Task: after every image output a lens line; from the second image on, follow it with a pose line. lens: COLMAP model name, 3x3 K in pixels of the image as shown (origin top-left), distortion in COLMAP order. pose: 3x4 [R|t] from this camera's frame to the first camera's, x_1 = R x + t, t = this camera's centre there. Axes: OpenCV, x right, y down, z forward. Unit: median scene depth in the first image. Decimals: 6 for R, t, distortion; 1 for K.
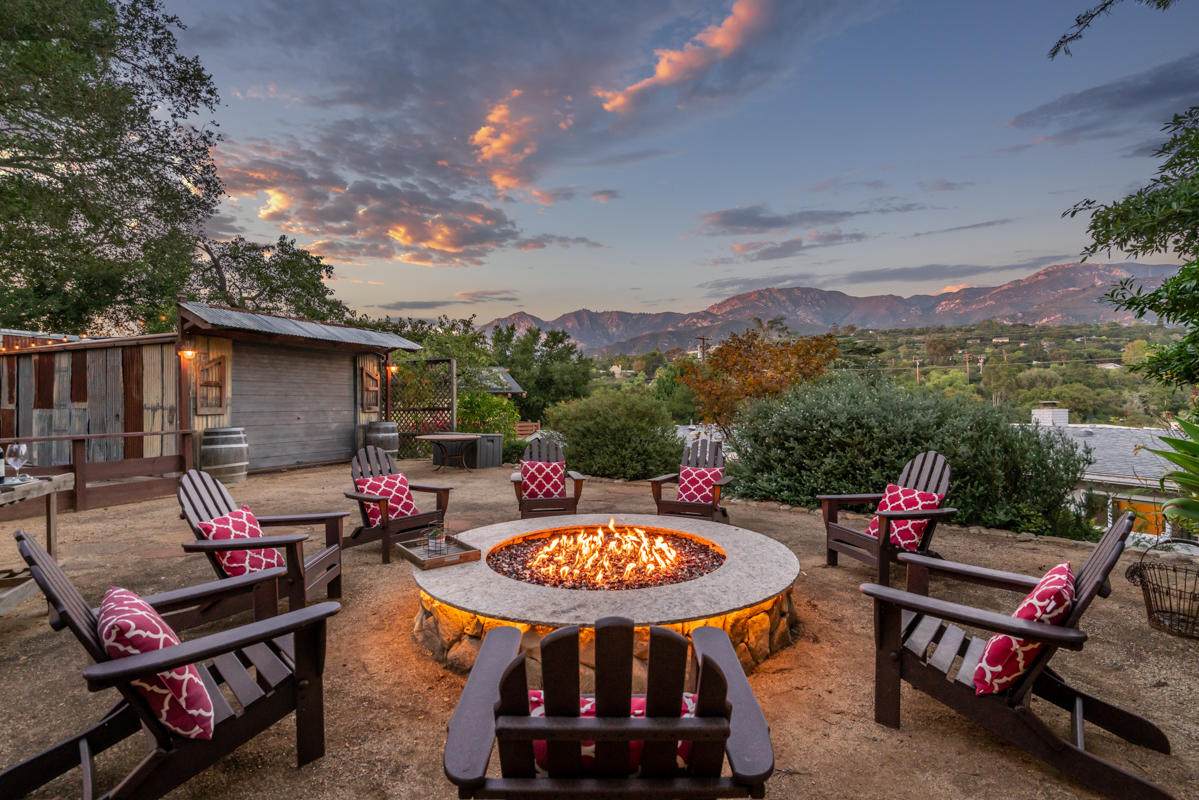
lens RADIAL K [[540.5, 0, 599.5], [0, 540.5, 400.0], [0, 0, 1]] dist [-0.001645, 0.000365]
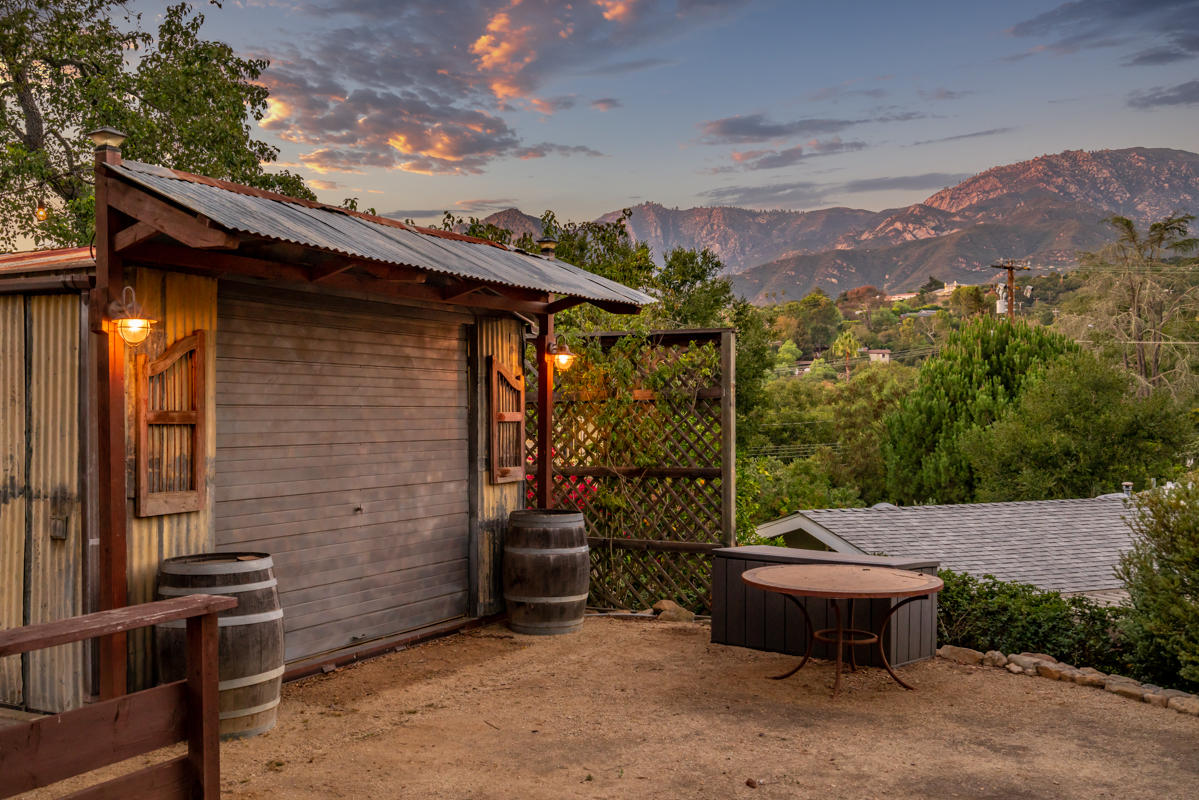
lens RADIAL K [[1193.3, 0, 599.5], [0, 1193.3, 400.0], [0, 0, 1]] dist [0.003041, 0.005719]
pose [[0.998061, 0.004359, -0.062096, -0.318034], [-0.004516, 0.999987, -0.002380, -0.030448], [0.062085, 0.002656, 0.998067, 0.232281]]
